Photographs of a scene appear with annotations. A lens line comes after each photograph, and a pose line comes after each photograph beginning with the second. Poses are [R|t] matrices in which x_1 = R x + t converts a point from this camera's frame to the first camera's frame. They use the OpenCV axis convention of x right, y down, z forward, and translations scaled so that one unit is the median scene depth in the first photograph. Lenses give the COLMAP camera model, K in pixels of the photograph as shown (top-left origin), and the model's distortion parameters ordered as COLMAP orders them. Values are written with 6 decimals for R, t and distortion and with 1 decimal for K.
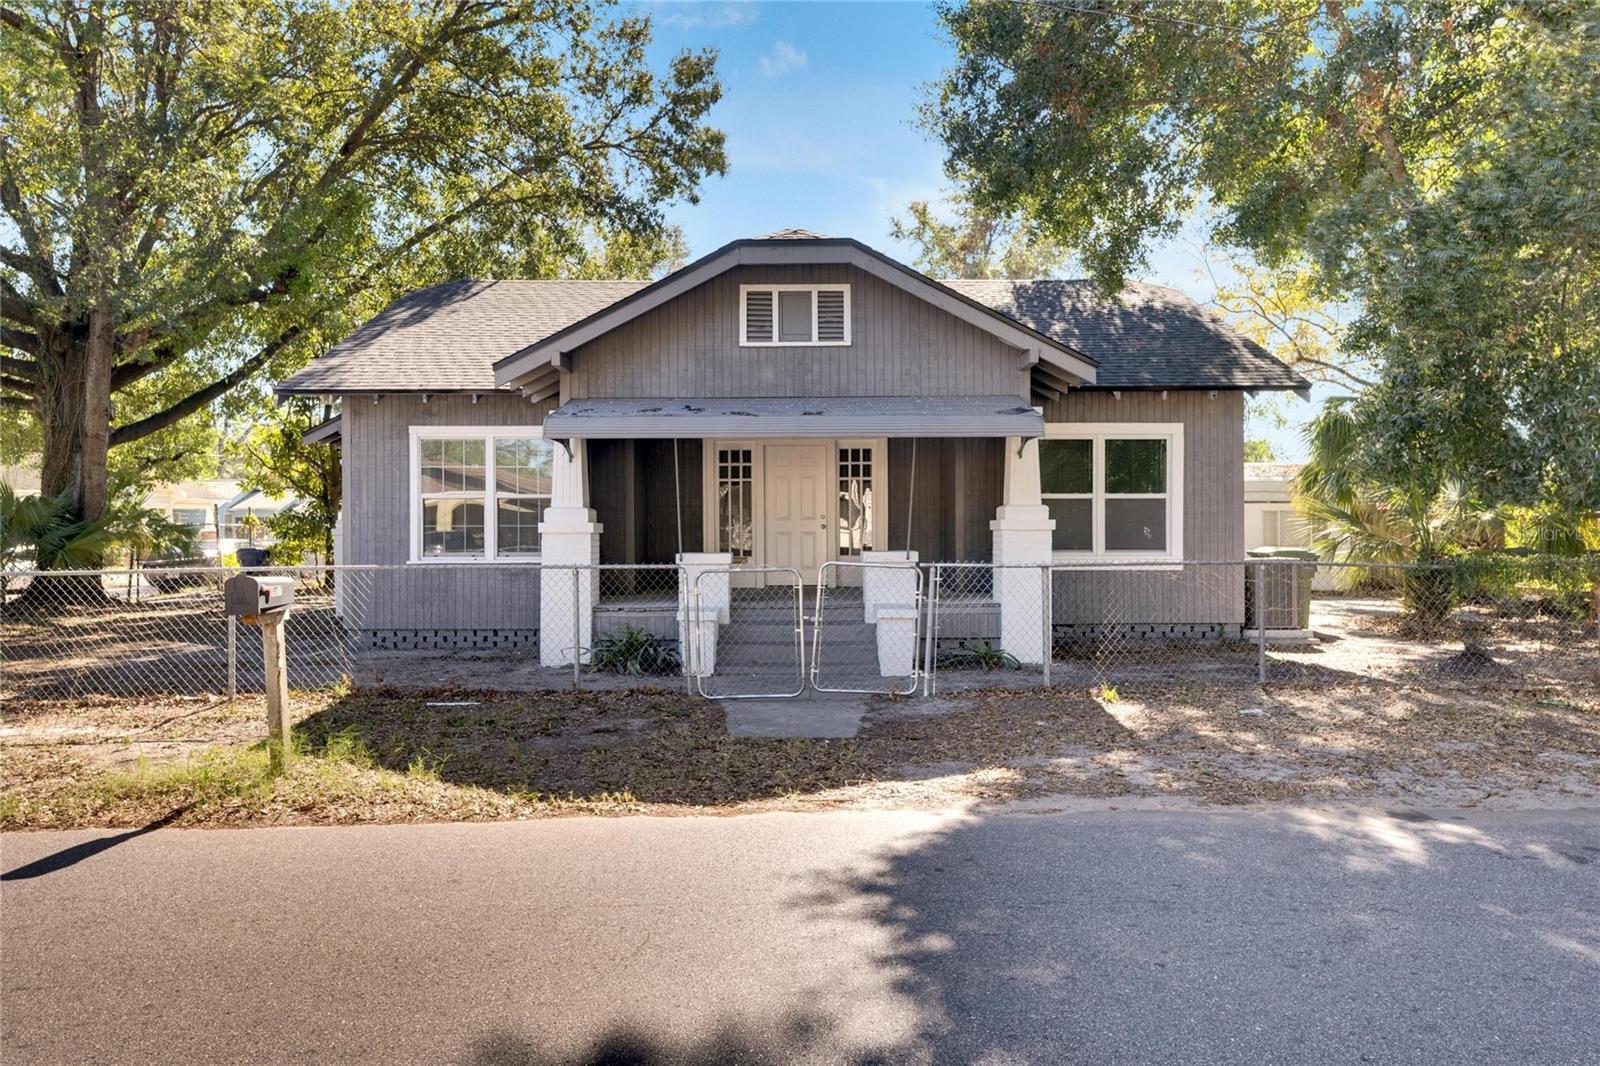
lens RADIAL K [[654.3, 0, 804.5], [0, 654.3, 545.1], [0, 0, 1]] dist [0.008338, -0.000659]
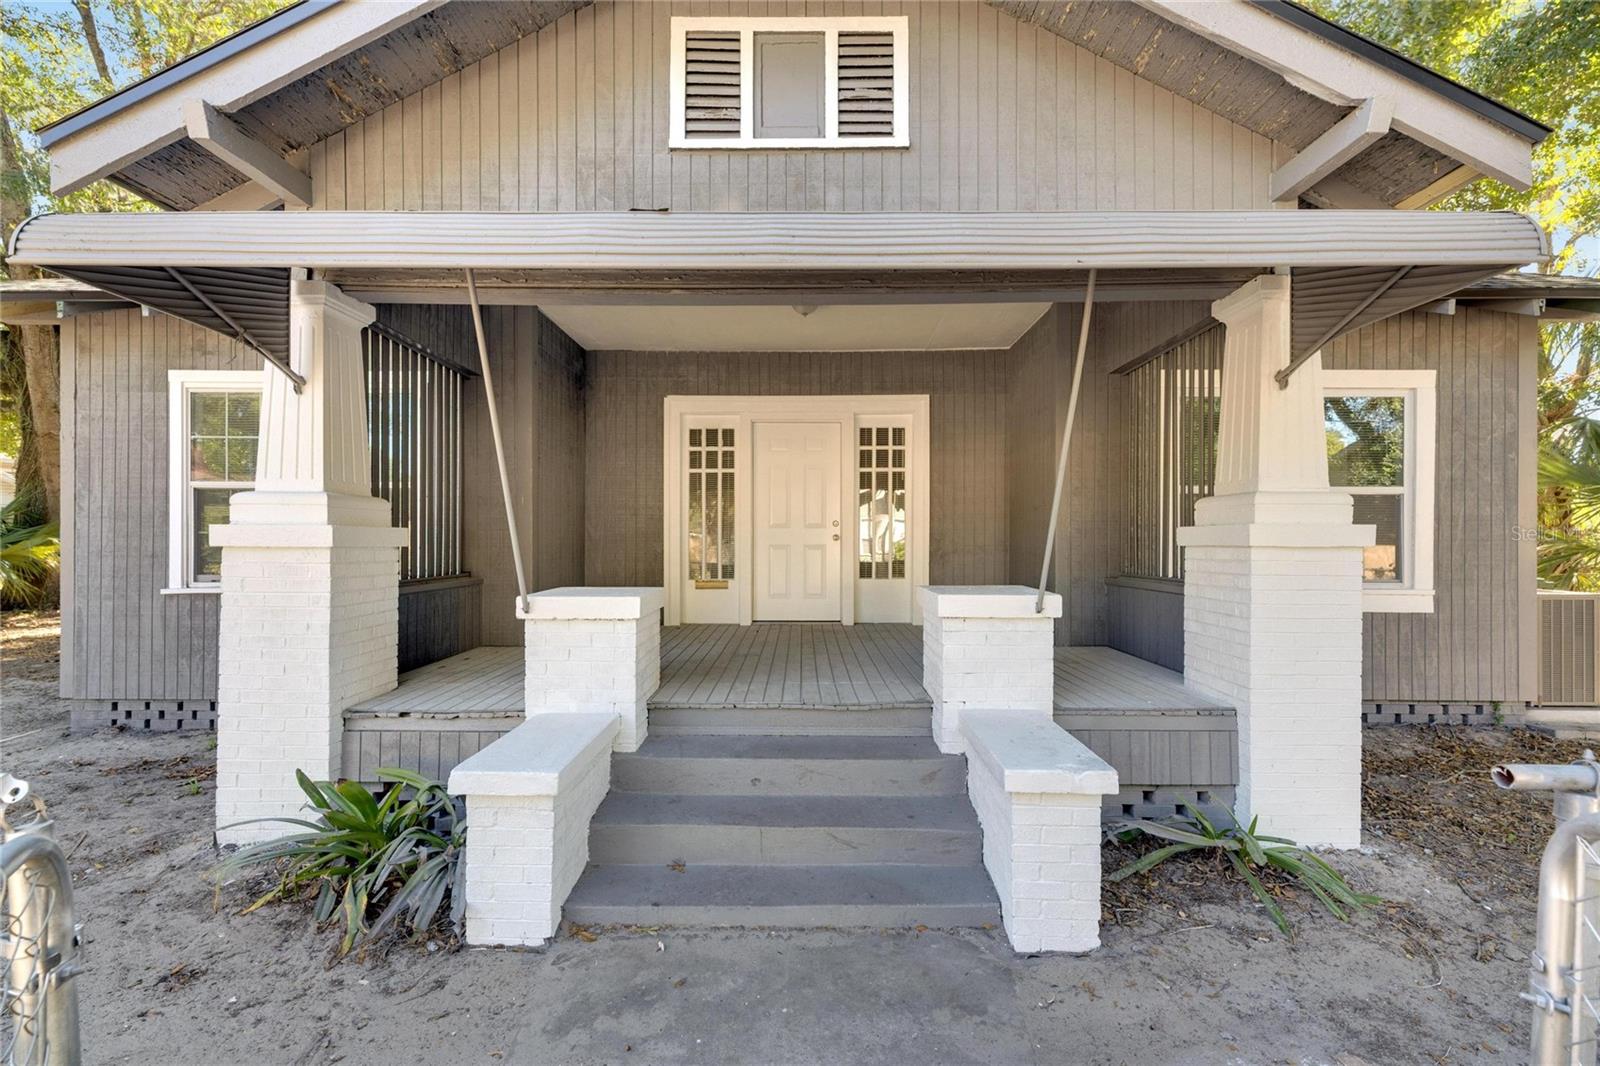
lens RADIAL K [[654.3, 0, 804.5], [0, 654.3, 545.1], [0, 0, 1]] dist [0.008338, -0.000659]
pose [[0.999934, 0.006361, -0.009599, 0.003214], [-0.006520, 0.999840, -0.016645, -0.015179], [0.009491, 0.016707, 0.999815, 0.547173]]
